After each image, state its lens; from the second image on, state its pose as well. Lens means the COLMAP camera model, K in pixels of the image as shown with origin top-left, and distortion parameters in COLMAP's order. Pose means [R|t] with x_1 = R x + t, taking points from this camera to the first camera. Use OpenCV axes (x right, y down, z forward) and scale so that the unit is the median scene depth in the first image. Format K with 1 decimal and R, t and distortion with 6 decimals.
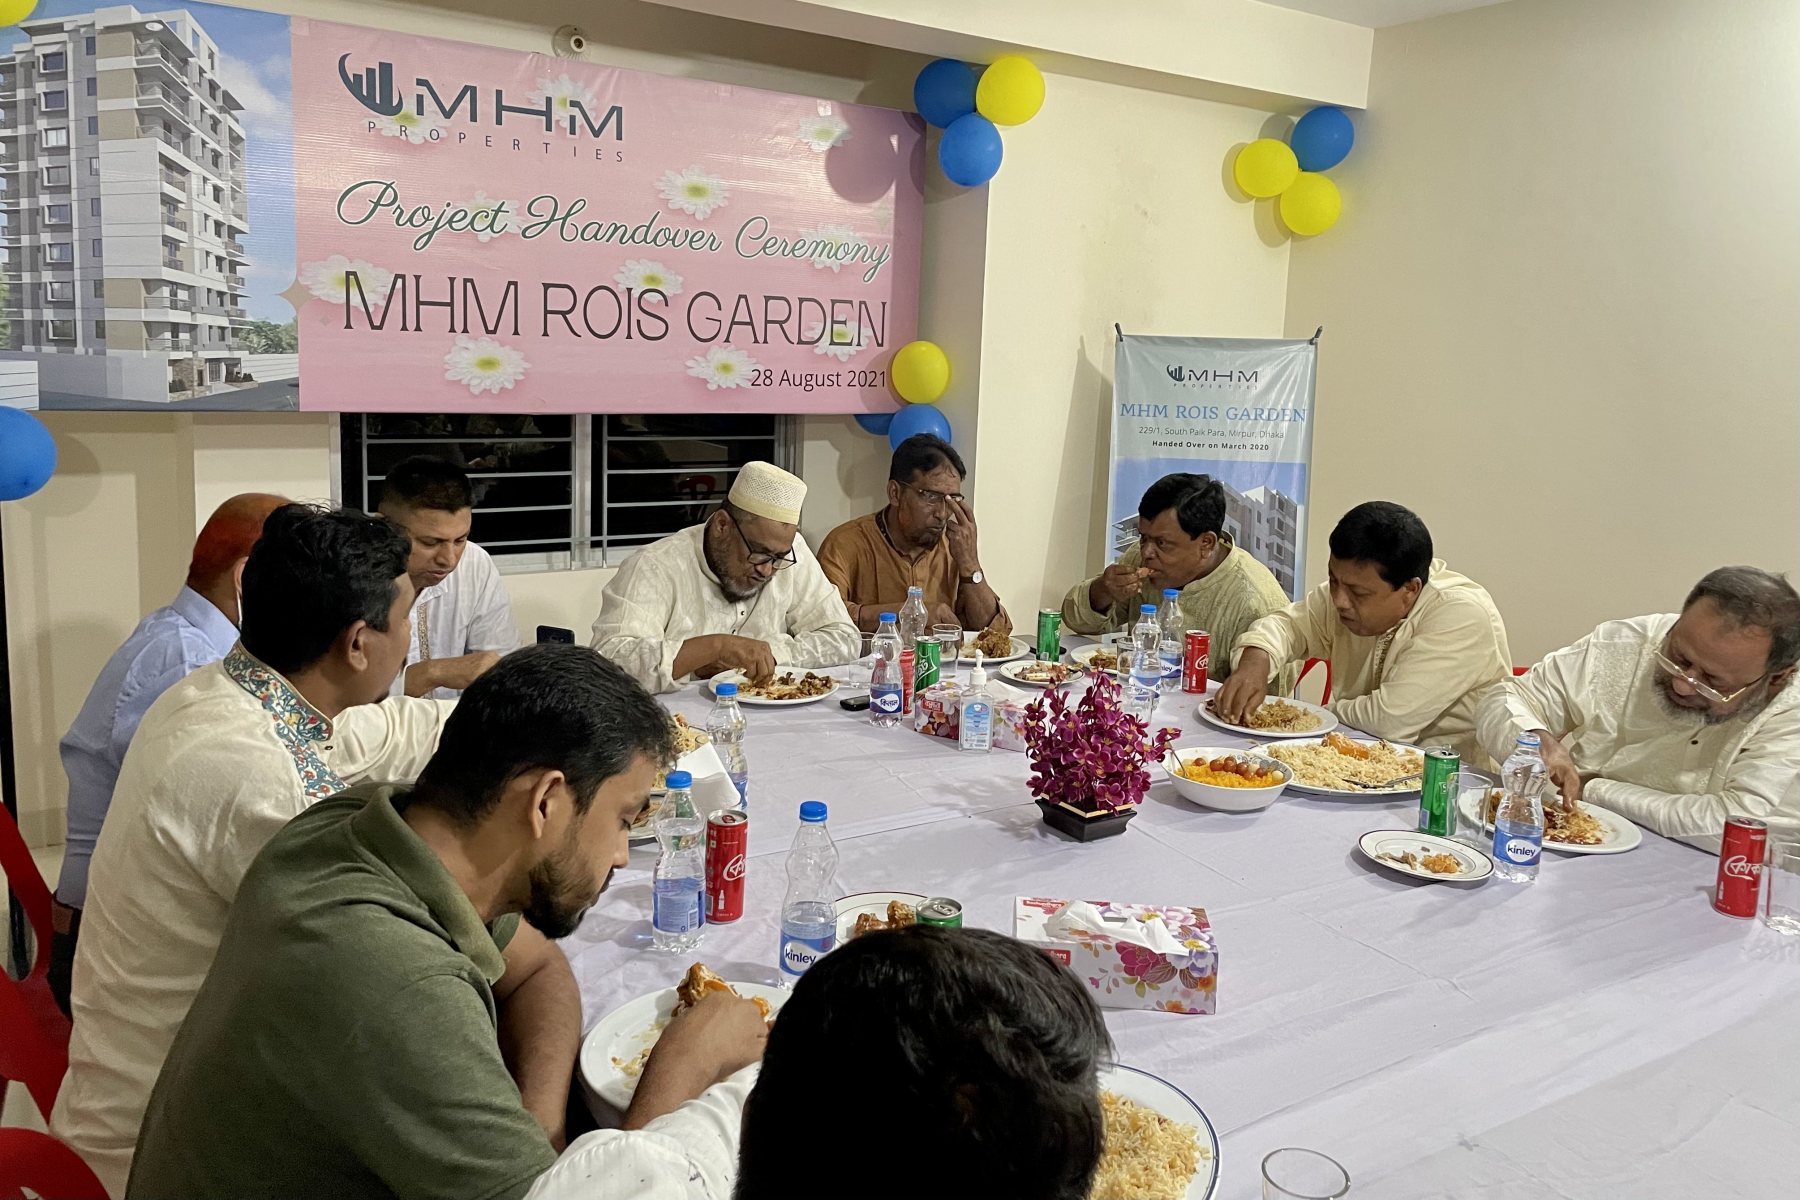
lens RADIAL K [[1417.5, 0, 952.8], [0, 1417.5, 541.8], [0, 0, 1]] dist [0.056448, -0.072563]
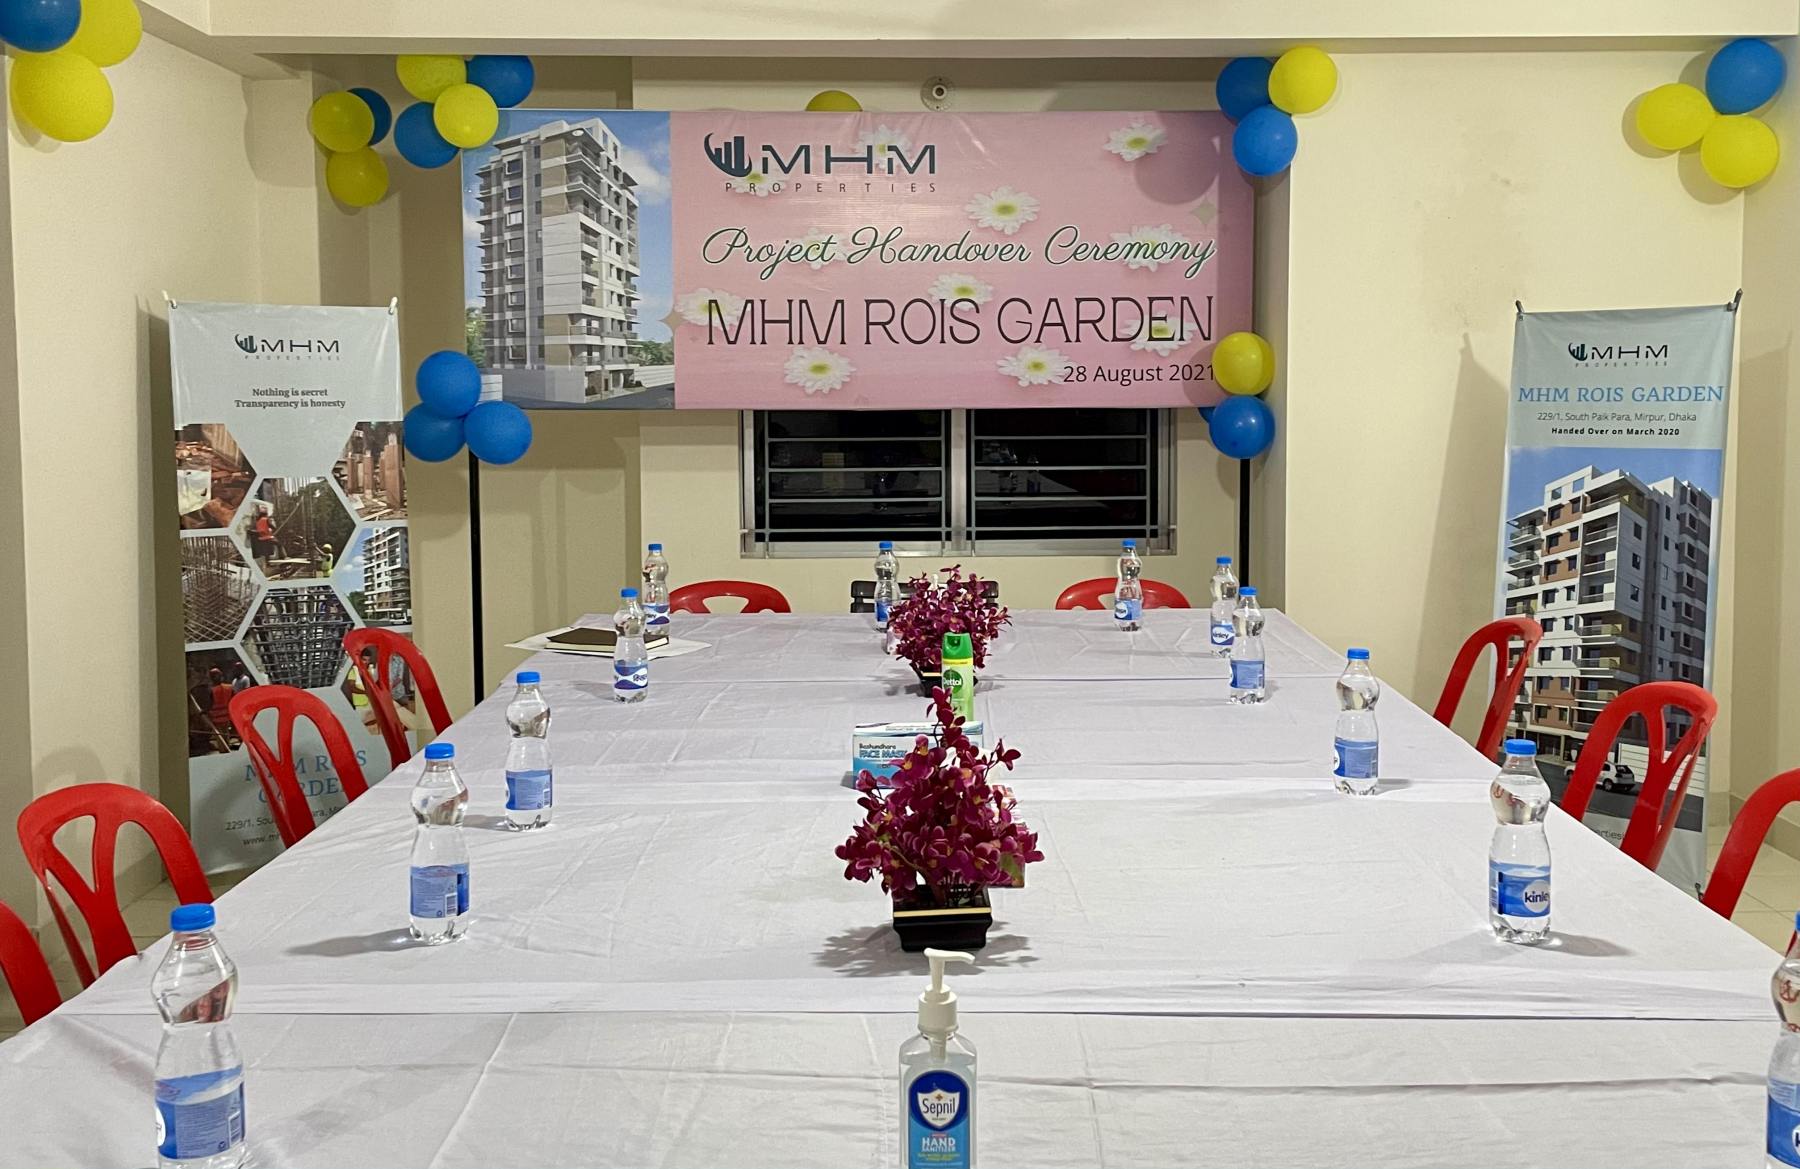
lens RADIAL K [[1762.0, 0, 880.1], [0, 1762.0, 486.9], [0, 0, 1]] dist [0.119614, 0.000000]
pose [[0.827327, 0.000496, -0.561720, 0.552942], [-0.043217, 0.997092, -0.062773, 0.066540], [0.560055, 0.076209, 0.824943, -0.196728]]
